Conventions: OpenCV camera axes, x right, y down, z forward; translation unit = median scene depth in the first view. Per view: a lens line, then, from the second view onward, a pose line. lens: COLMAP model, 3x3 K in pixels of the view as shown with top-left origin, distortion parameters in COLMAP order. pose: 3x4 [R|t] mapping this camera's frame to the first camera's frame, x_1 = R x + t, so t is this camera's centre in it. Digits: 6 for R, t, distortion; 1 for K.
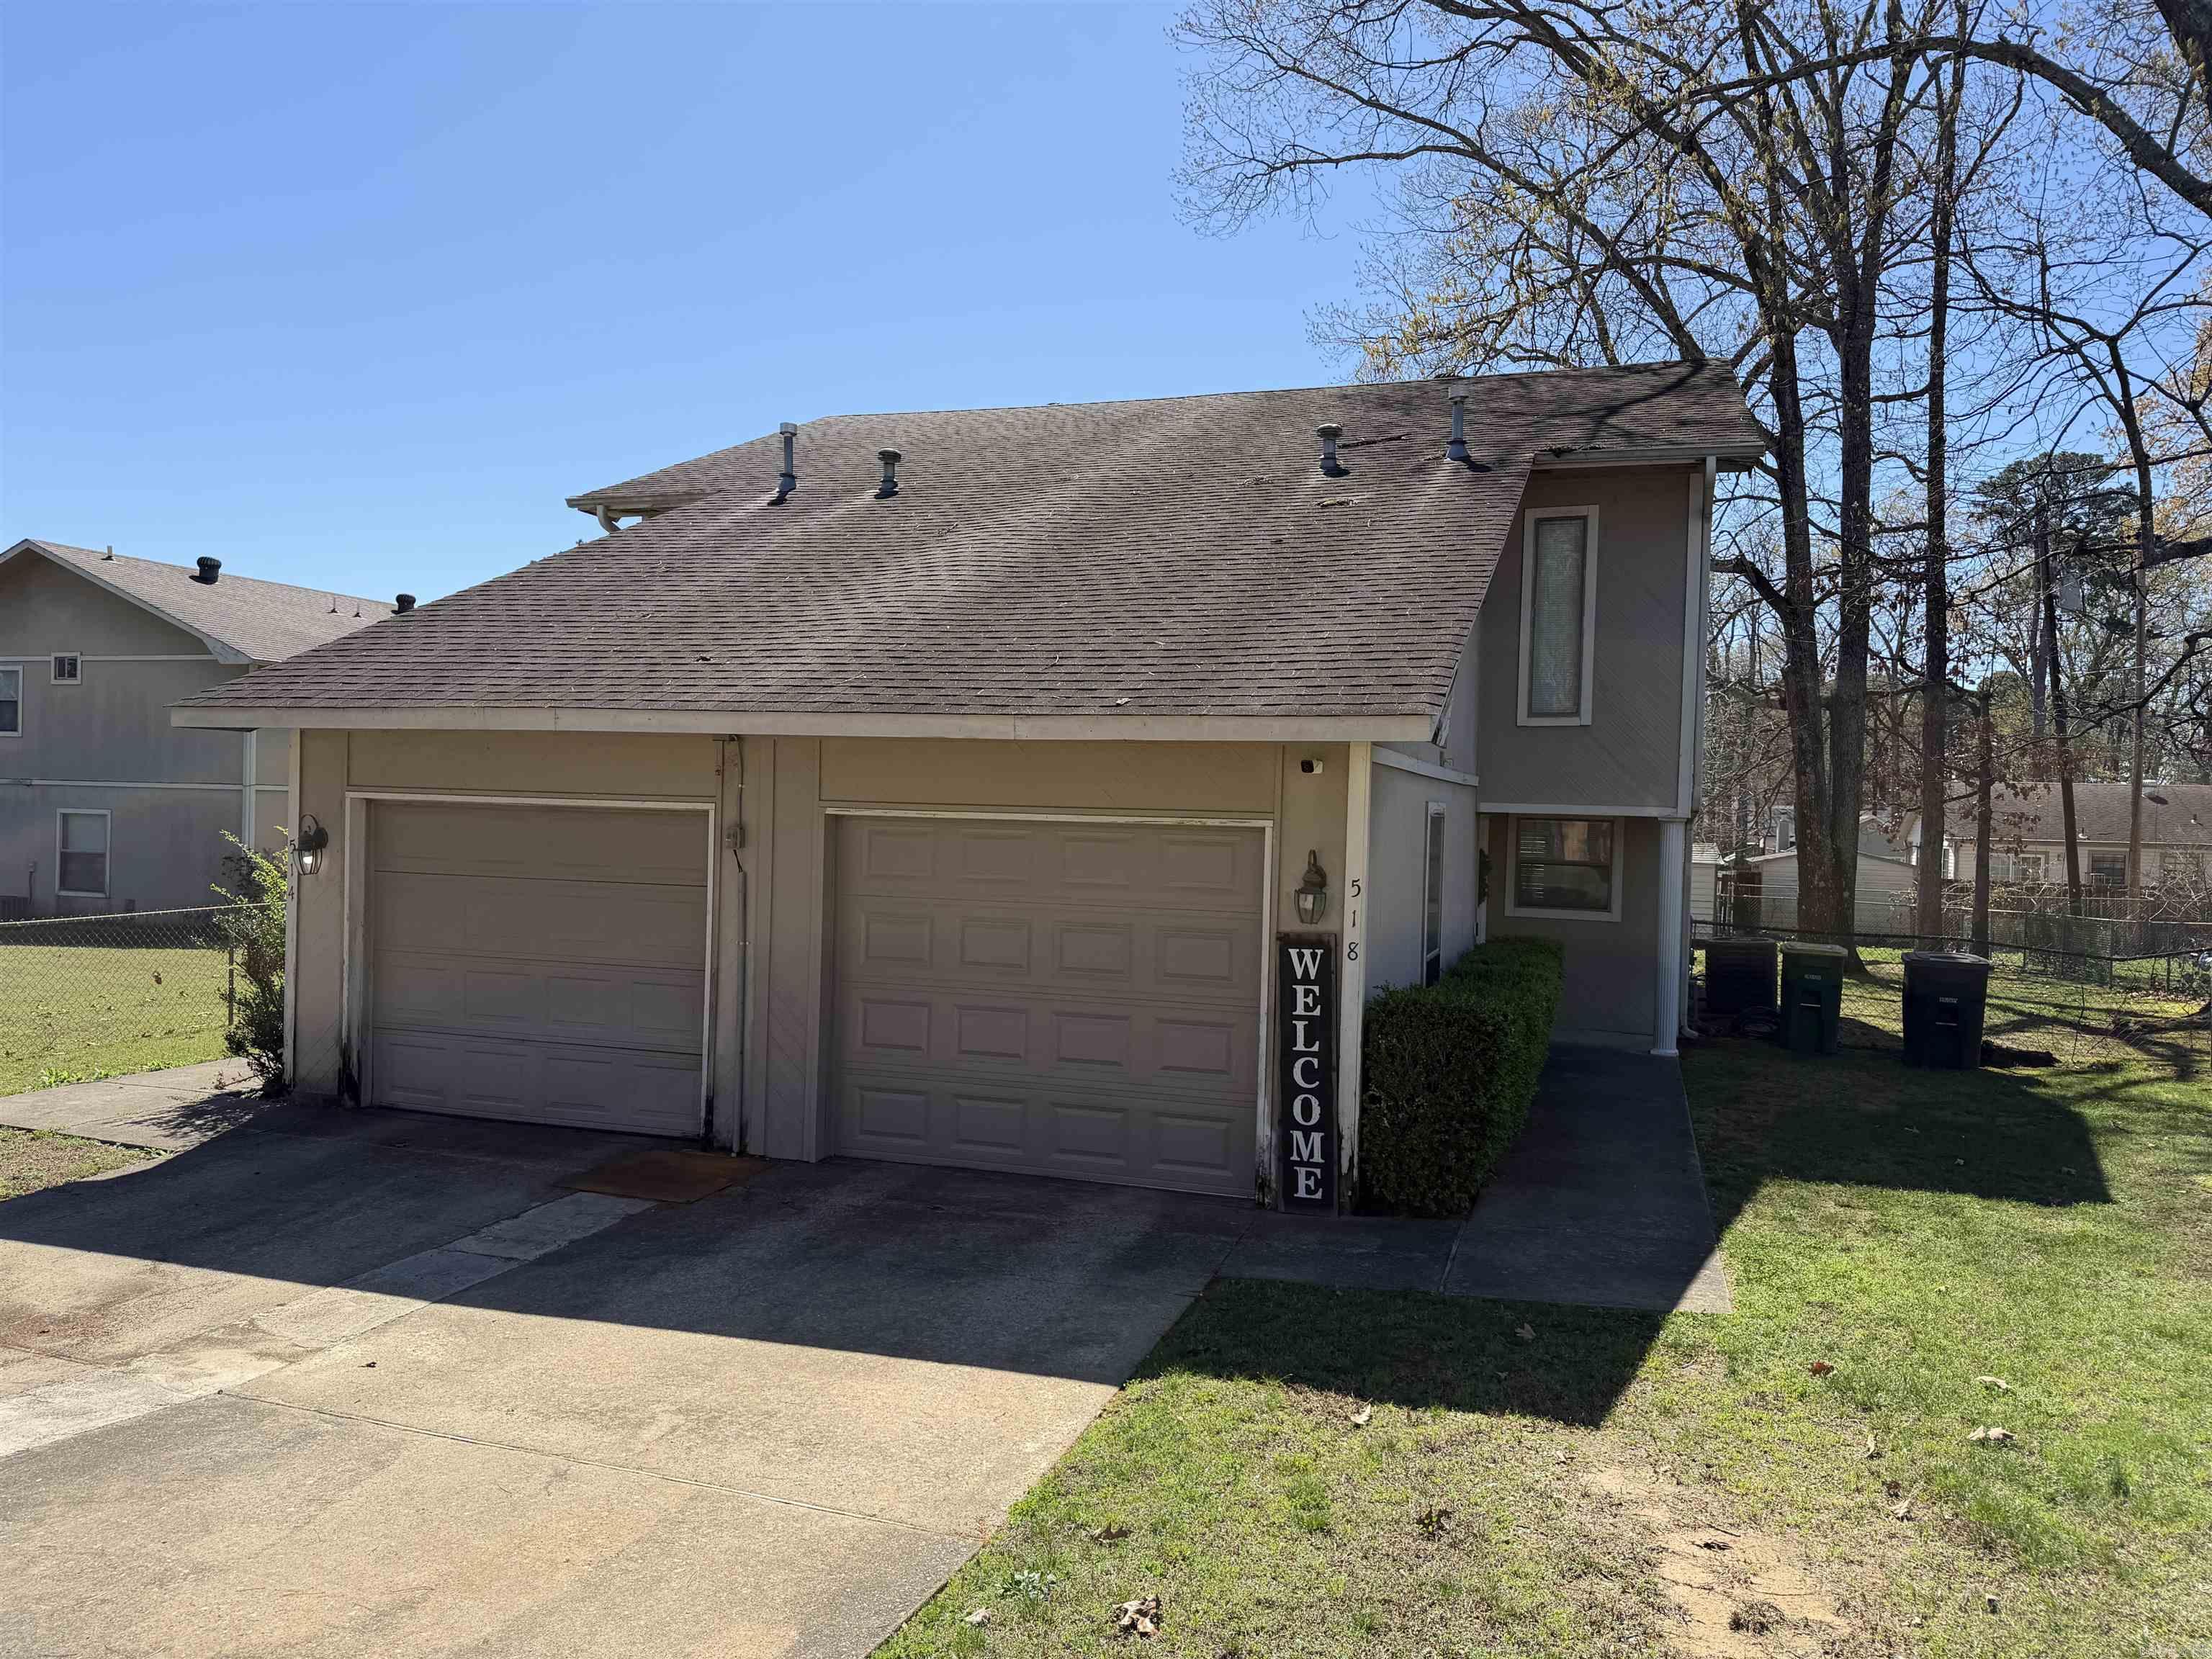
lens RADIAL K [[1573.1, 0, 1106.0], [0, 1573.1, 829.5], [0, 0, 1]] dist [0.001060, 0.000104]
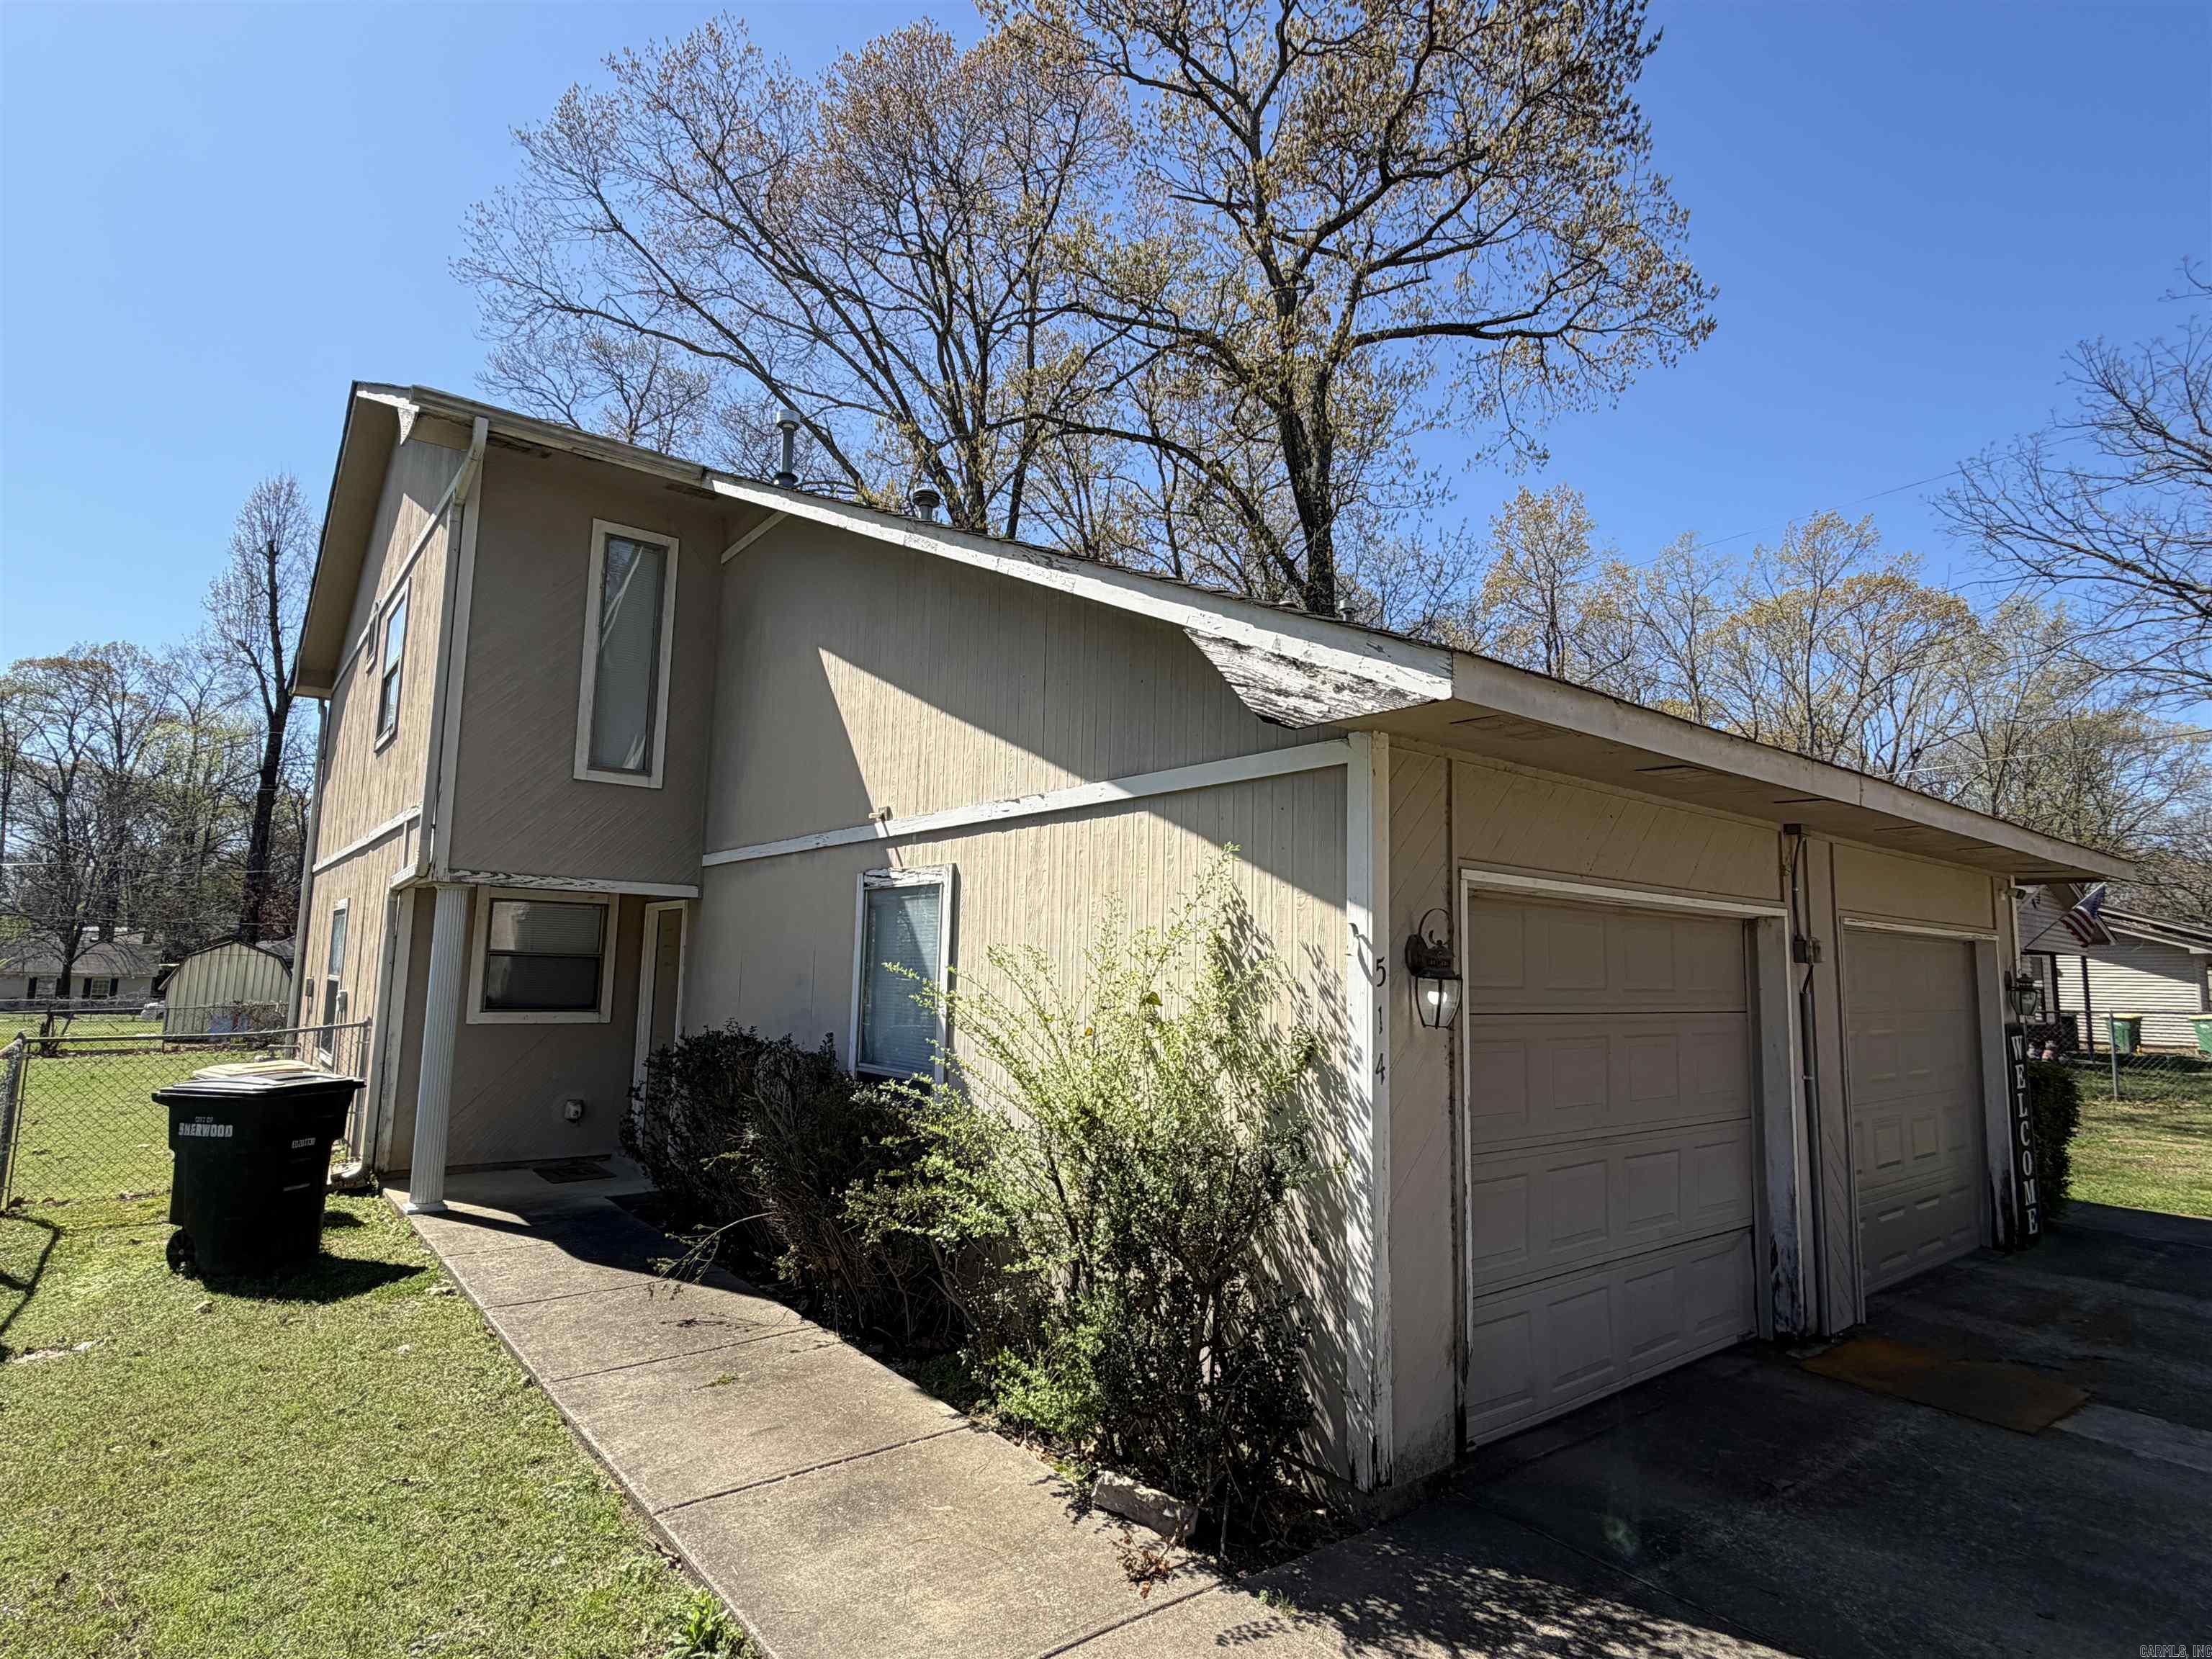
lens RADIAL K [[1146.5, 0, 1103.0], [0, 1146.5, 834.6], [0, 0, 1]] dist [-0.002241, 0.000039]
pose [[0.553732, 0.079844, 0.828858, -0.896105], [-0.000438, 0.995420, -0.095596, 0.002100], [-0.832695, 0.052571, 0.551231, 0.901916]]
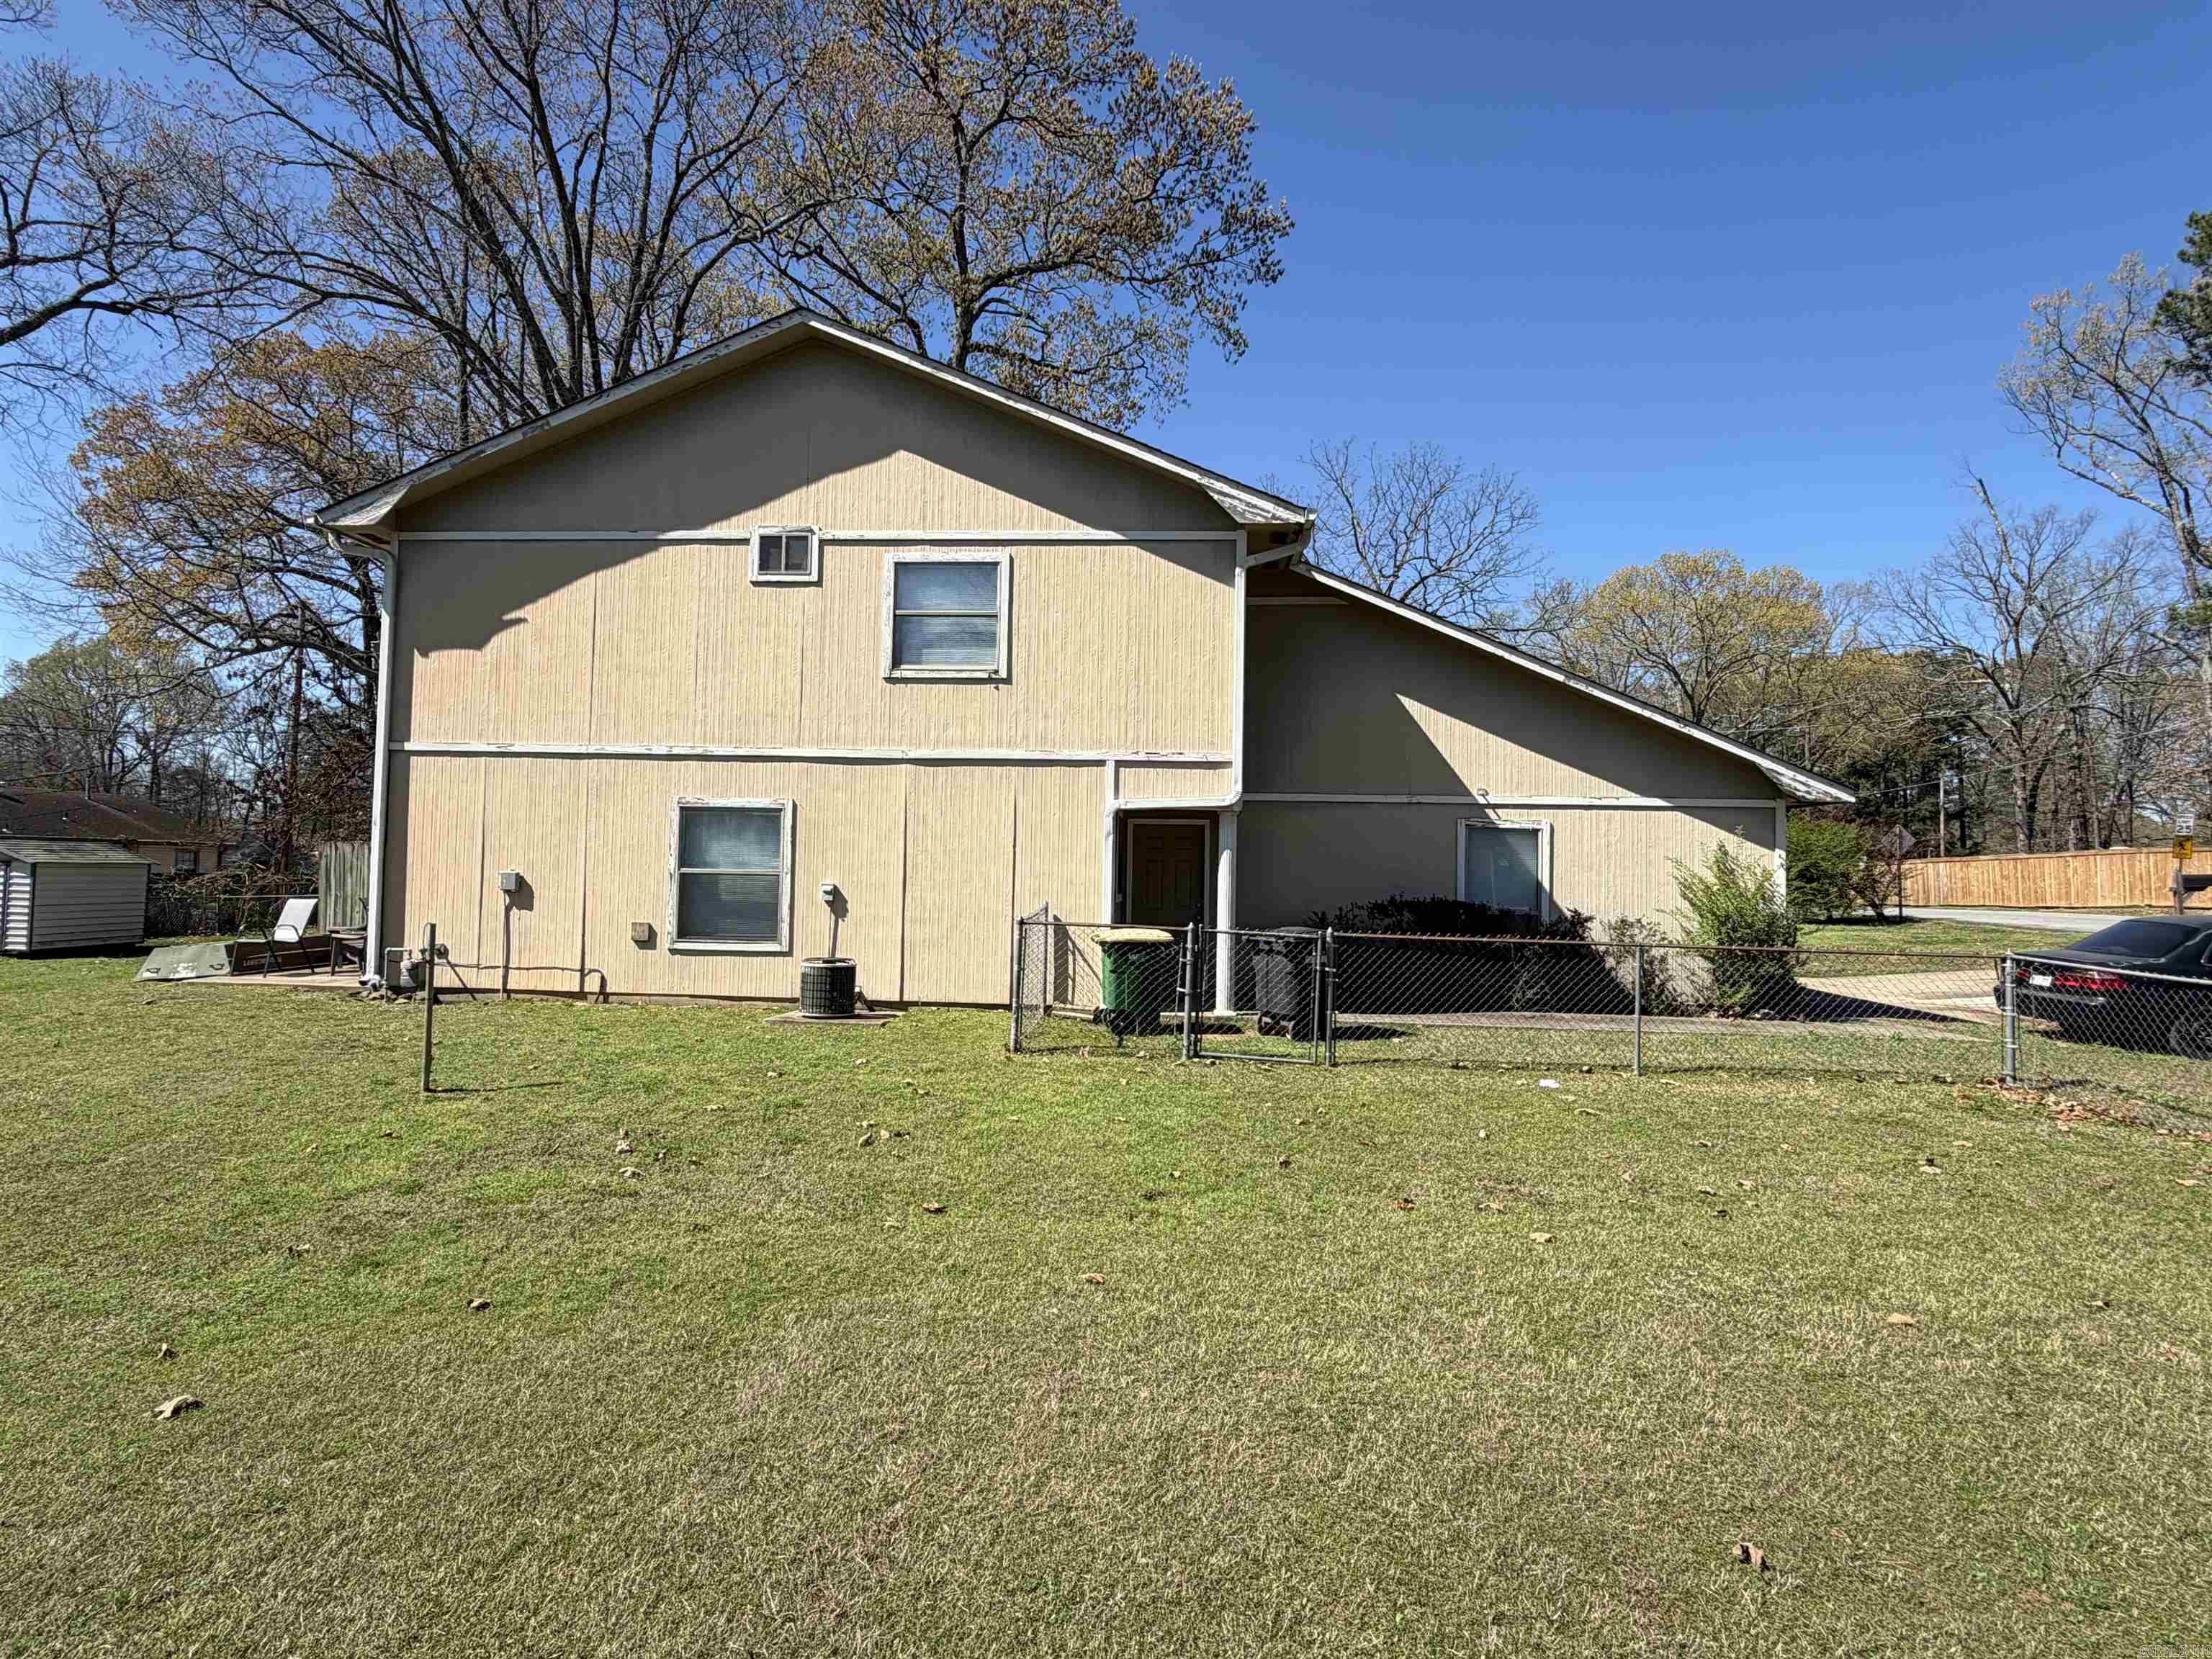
lens RADIAL K [[1146.5, 0, 1103.0], [0, 1146.5, 834.6], [0, 0, 1]] dist [-0.002241, 0.000039]
pose [[-0.214988, -0.005648, 0.976600, -1.632715], [-0.019300, 0.999813, 0.001533, -0.014414], [-0.976426, -0.018519, -0.215057, 2.054930]]
